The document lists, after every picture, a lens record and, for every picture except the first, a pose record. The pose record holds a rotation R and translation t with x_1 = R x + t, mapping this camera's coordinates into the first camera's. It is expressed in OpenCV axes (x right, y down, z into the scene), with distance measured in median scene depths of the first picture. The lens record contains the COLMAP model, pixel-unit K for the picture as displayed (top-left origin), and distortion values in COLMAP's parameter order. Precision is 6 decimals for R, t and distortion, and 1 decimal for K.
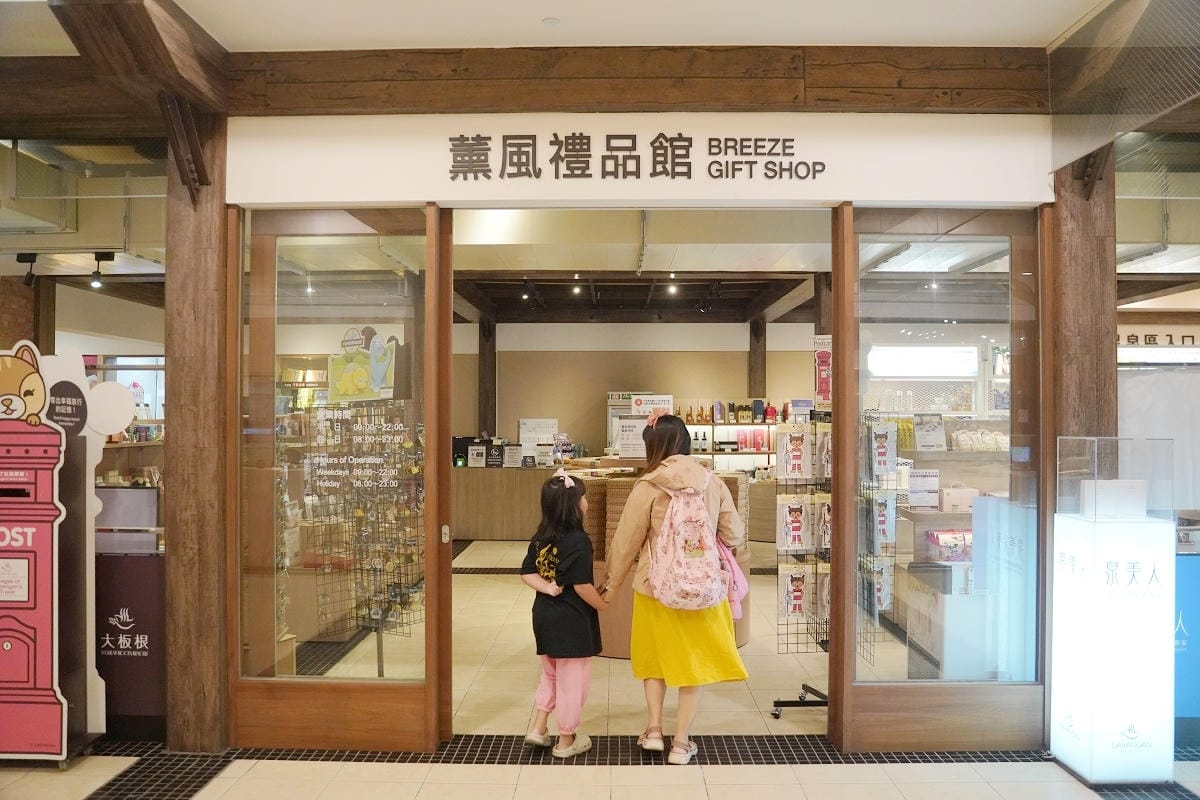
lens RADIAL K [[972.7, 0, 600.0], [0, 972.7, 400.0], [0, 0, 1]] dist [-0.002304, -0.000671]
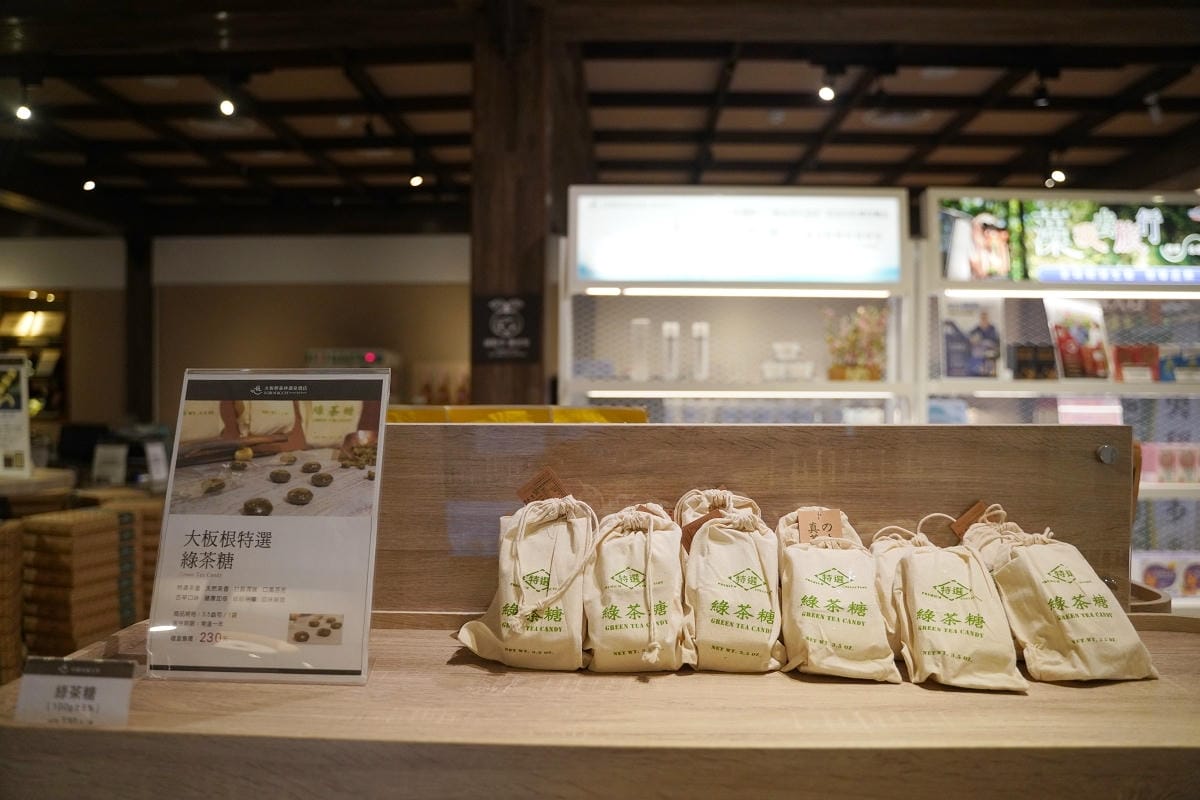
lens RADIAL K [[972.7, 0, 600.0], [0, 972.7, 400.0], [0, 0, 1]] dist [-0.002304, -0.000671]
pose [[0.999915, 0.001666, -0.012926, 0.284657], [-0.001399, 0.999786, 0.020640, 0.010834], [0.012958, -0.020620, 0.999703, 0.644612]]
